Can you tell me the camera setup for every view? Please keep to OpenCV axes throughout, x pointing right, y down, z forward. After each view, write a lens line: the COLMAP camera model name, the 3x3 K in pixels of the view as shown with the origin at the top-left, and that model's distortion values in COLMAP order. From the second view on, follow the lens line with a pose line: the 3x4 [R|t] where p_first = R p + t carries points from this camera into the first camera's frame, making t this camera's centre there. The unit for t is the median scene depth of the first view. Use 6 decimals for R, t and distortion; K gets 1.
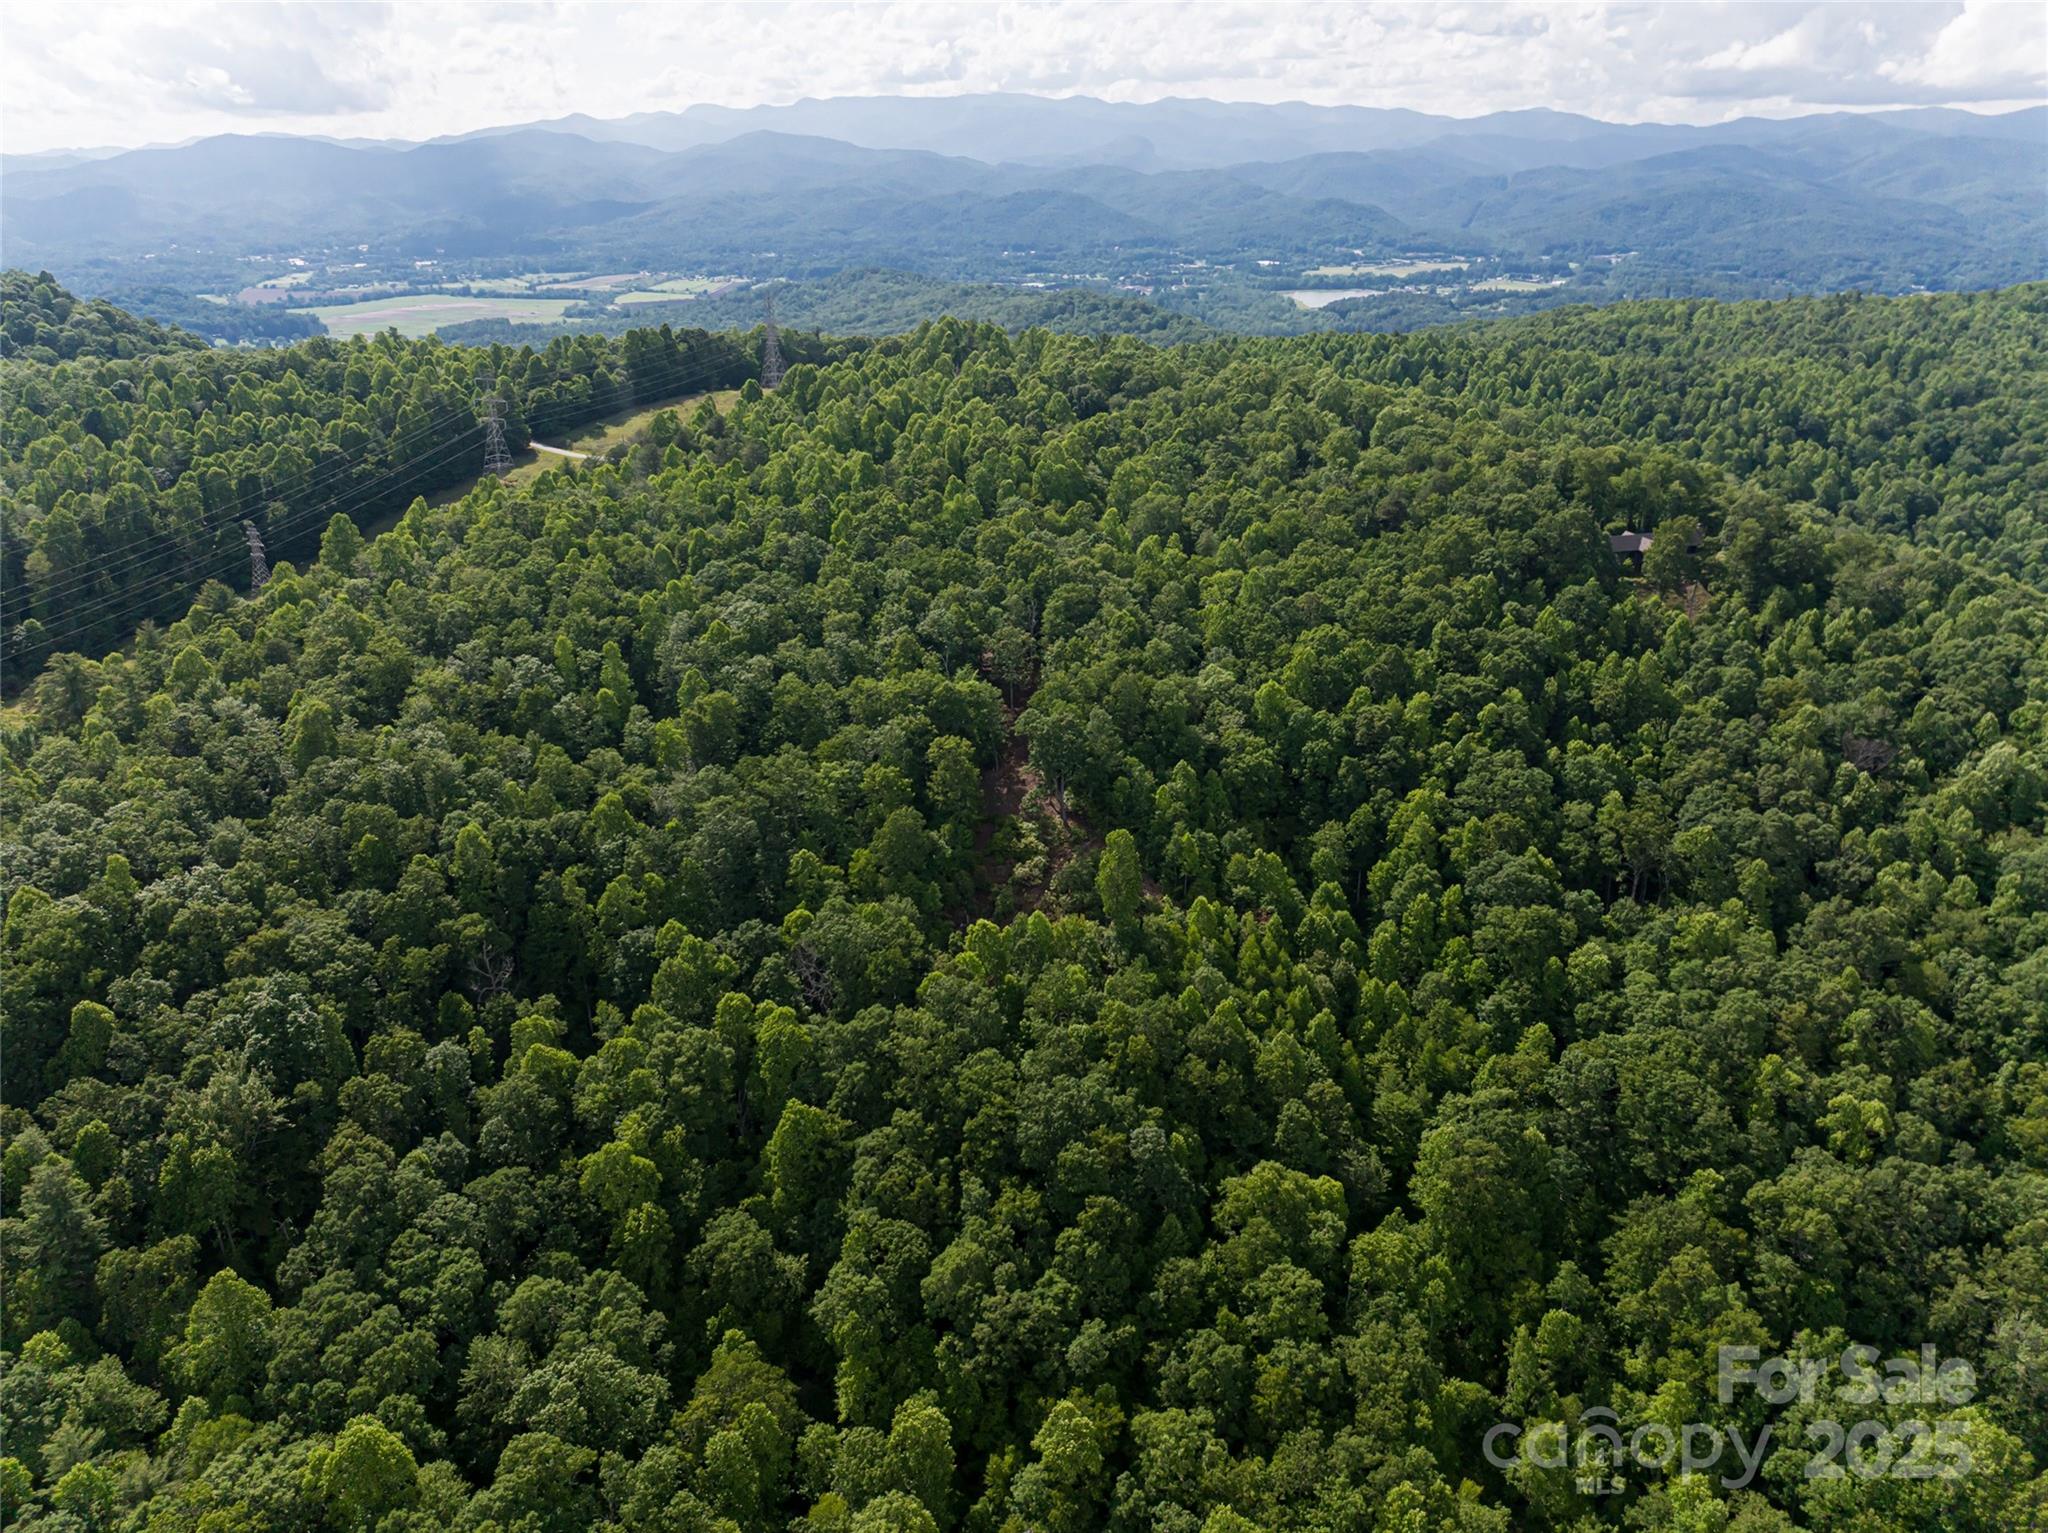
lens RADIAL K [[1446.3, 0, 1033.5], [0, 1446.3, 756.8], [0, 0, 1]] dist [-0.009356, -0.043641]
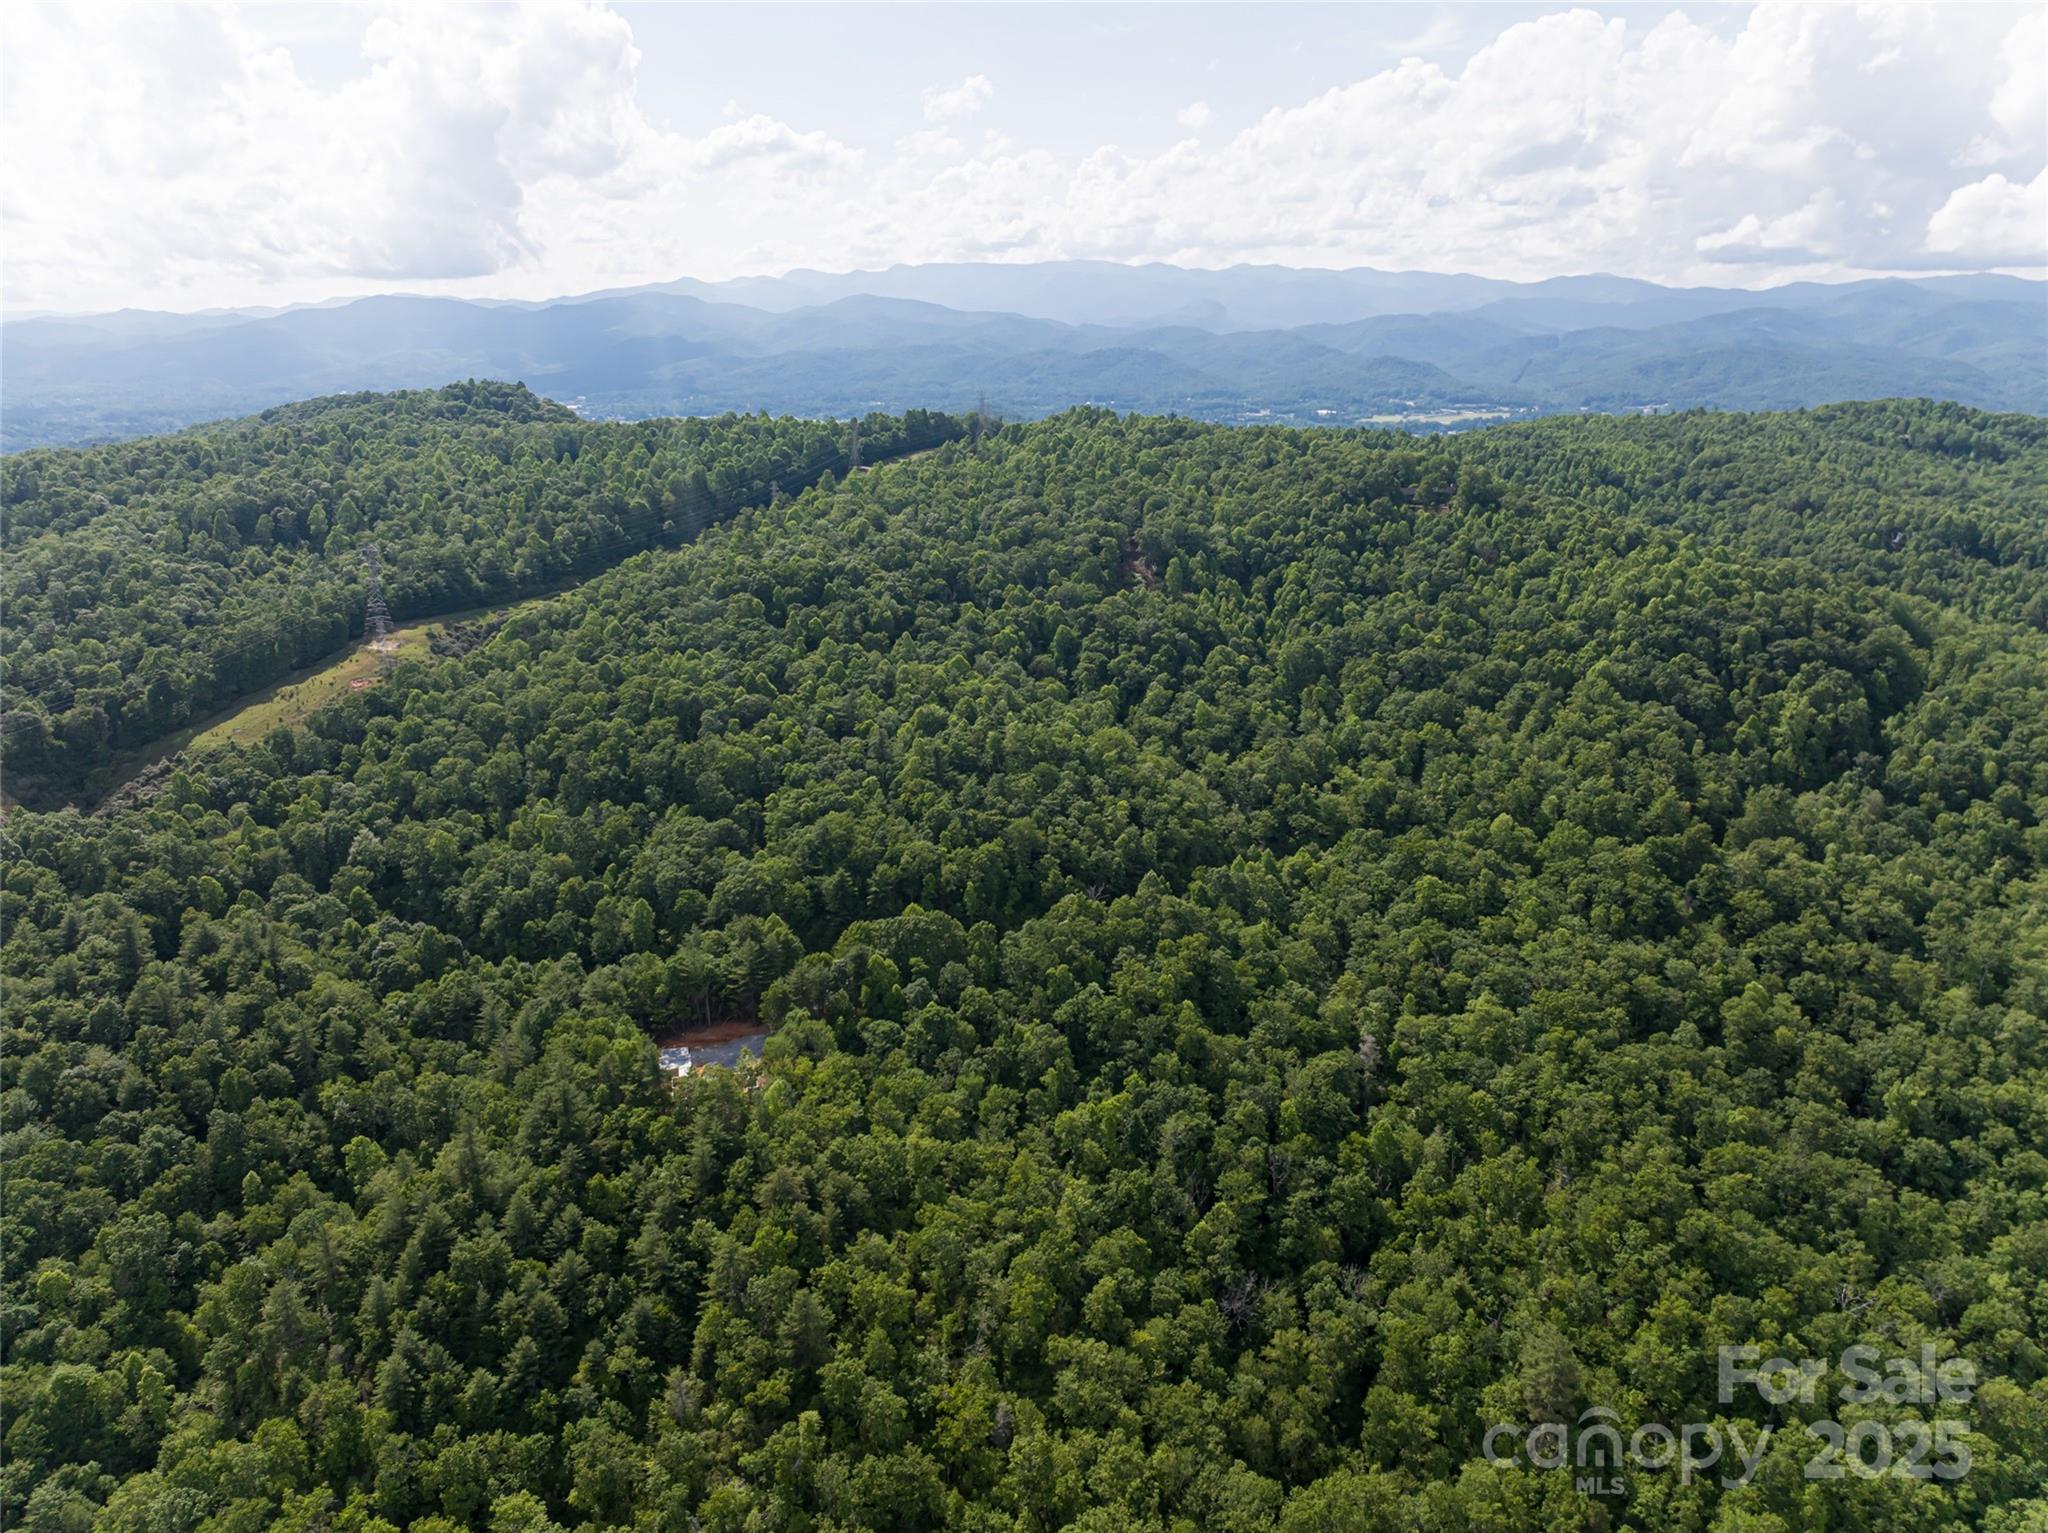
lens RADIAL K [[1446.3, 0, 1033.5], [0, 1446.3, 756.8], [0, 0, 1]] dist [-0.009356, -0.043641]
pose [[0.998715, 0.016096, -0.048051, -0.042862], [-0.020802, 0.994859, -0.099106, 0.446727], [0.046208, 0.099979, 0.993916, -1.064347]]
